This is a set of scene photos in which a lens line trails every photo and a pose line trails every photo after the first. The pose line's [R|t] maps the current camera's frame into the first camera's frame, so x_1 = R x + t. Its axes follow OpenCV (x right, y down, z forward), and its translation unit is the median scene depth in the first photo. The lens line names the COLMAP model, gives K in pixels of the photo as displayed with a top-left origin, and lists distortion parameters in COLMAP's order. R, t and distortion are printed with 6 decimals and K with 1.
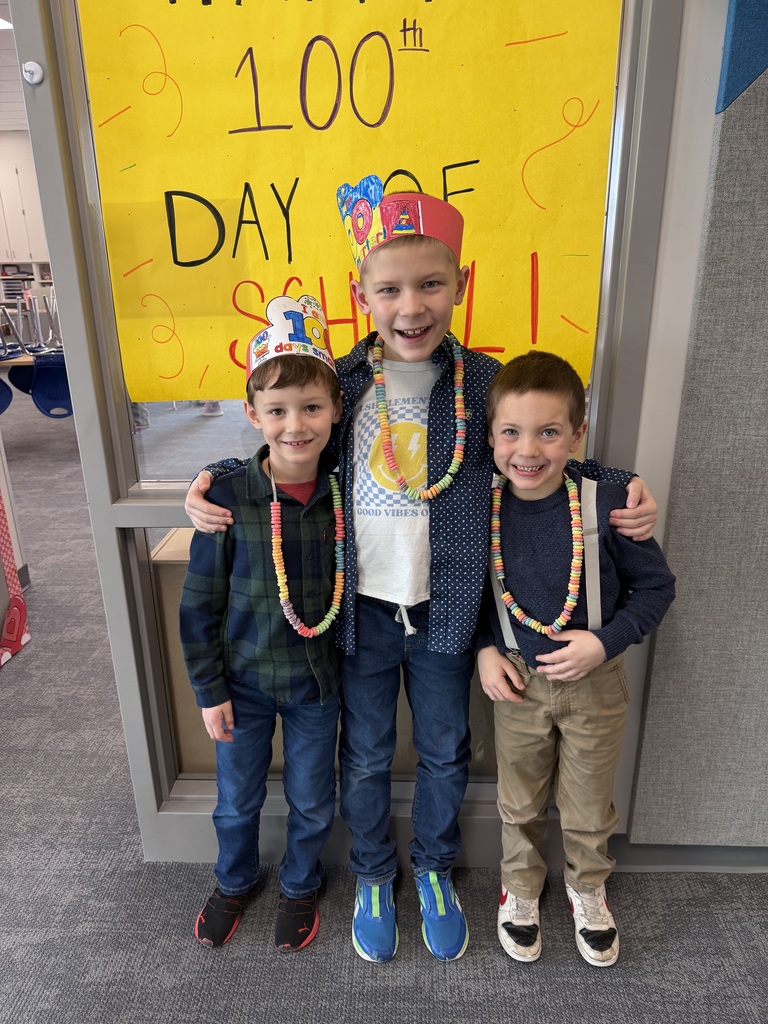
lens RADIAL K [[727.8, 0, 379.9], [0, 727.8, 515.3], [0, 0, 1]] dist [-0.009534, -0.011760]
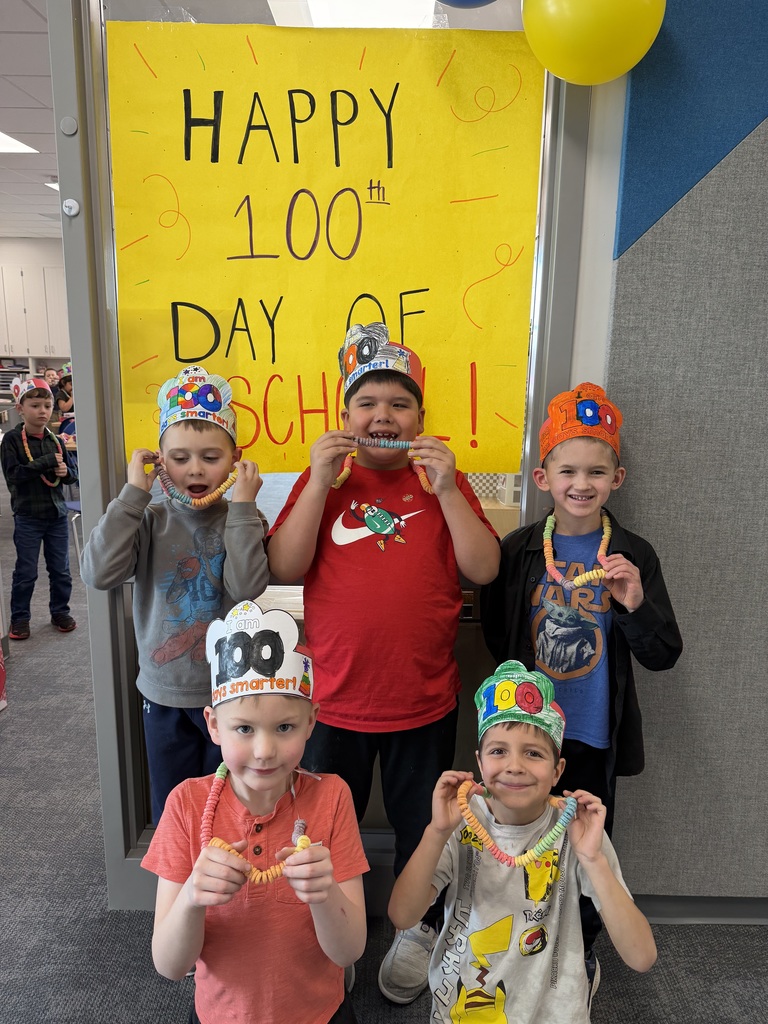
lens RADIAL K [[727.8, 0, 384.9], [0, 727.8, 511.5], [0, 0, 1]] dist [-0.009534, -0.011760]
pose [[0.999040, 0.027638, 0.034001, 0.026810], [-0.022552, 0.989638, -0.141804, 0.060266], [-0.037568, 0.140901, 0.989311, -0.155569]]
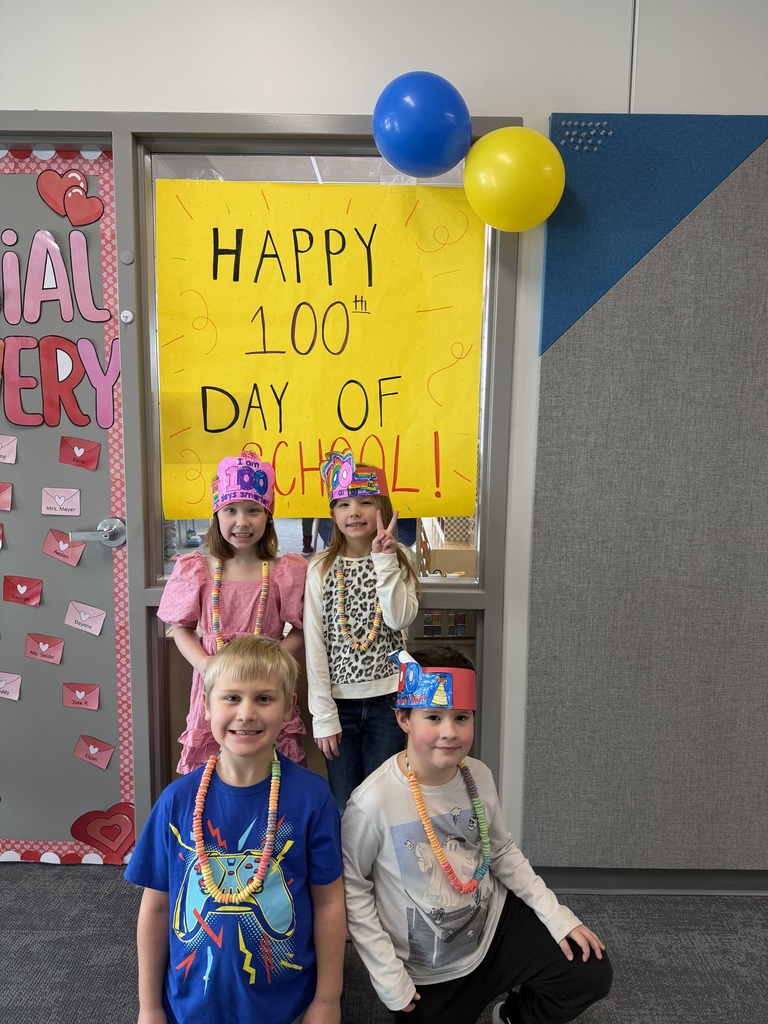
lens RADIAL K [[727.8, 0, 394.0], [0, 727.8, 506.7], [0, 0, 1]] dist [-0.009534, -0.011760]
pose [[0.998741, 0.025936, 0.042934, 0.053927], [-0.015816, 0.975114, -0.221139, 0.136576], [-0.047601, 0.220182, 0.974297, -0.455465]]
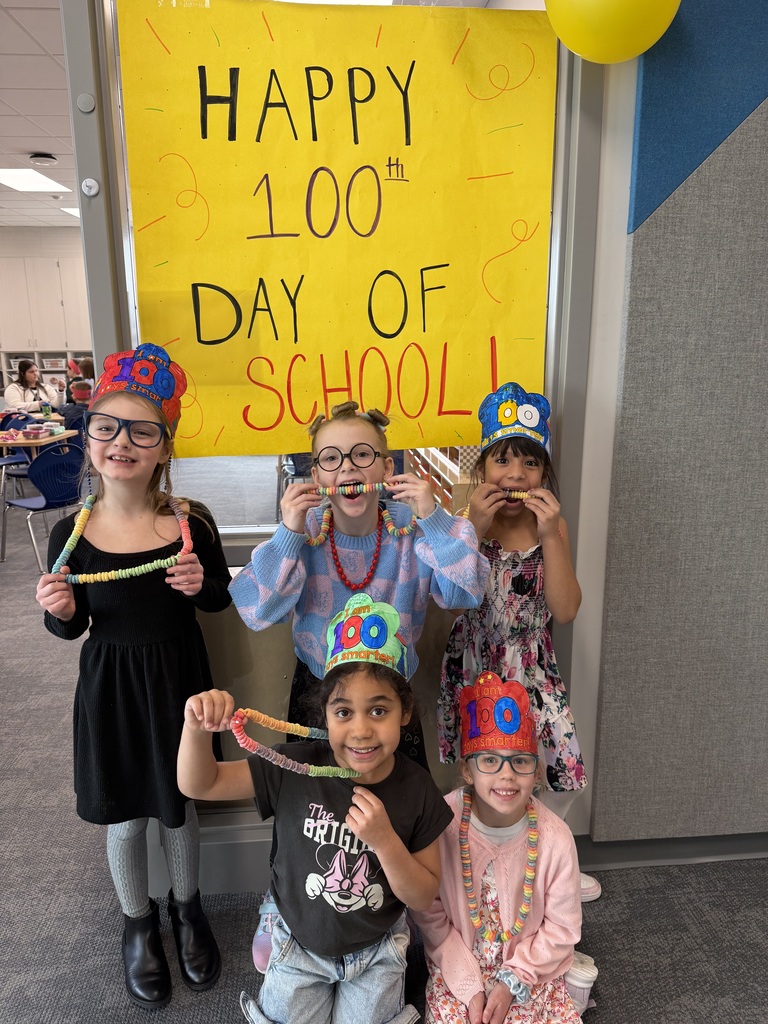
lens RADIAL K [[727.8, 0, 381.9], [0, 727.8, 513.6], [0, 0, 1]] dist [-0.009534, -0.011760]
pose [[0.992866, -0.018756, 0.117754, -0.123008], [0.033066, 0.992129, -0.120771, 0.081600], [-0.114562, 0.123803, 0.985671, -0.162985]]
